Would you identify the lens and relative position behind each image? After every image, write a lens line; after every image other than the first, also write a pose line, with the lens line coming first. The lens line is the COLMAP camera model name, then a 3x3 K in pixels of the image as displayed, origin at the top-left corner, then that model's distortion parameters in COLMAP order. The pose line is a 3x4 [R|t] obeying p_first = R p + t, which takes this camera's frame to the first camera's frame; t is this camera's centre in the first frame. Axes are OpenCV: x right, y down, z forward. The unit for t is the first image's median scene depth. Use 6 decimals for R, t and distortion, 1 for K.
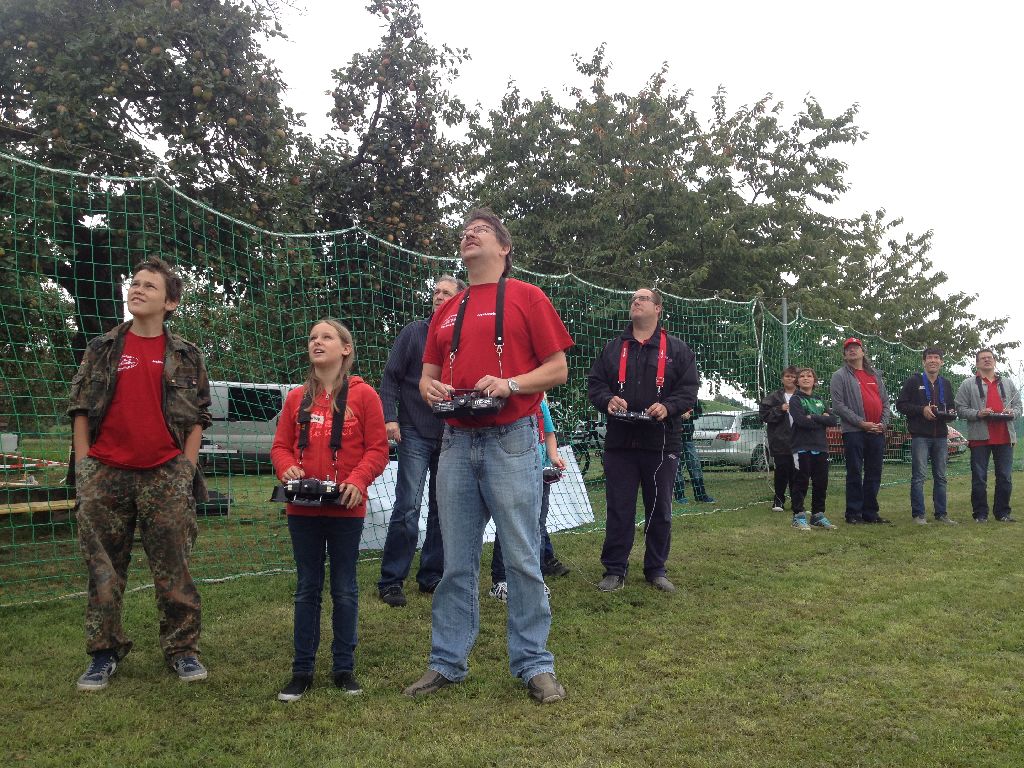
lens RADIAL K [[929.2, 0, 511.7], [0, 929.2, 384.8], [0, 0, 1]] dist [0.053972, -0.130296]
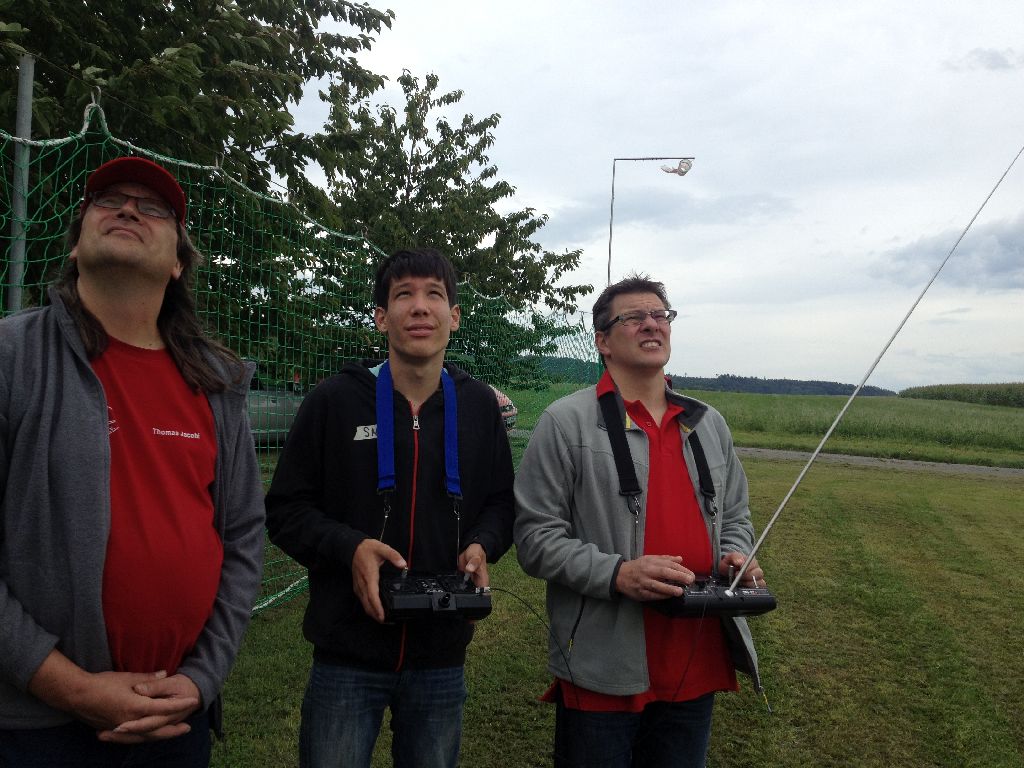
lens RADIAL K [[929.2, 0, 511.8], [0, 929.2, 385.3], [0, 0, 1]] dist [0.053972, -0.130296]
pose [[0.899433, 0.043378, 0.434901, 0.162510], [-0.079083, 0.994790, 0.064332, -0.009946], [-0.429845, -0.092255, 0.898177, 0.344154]]
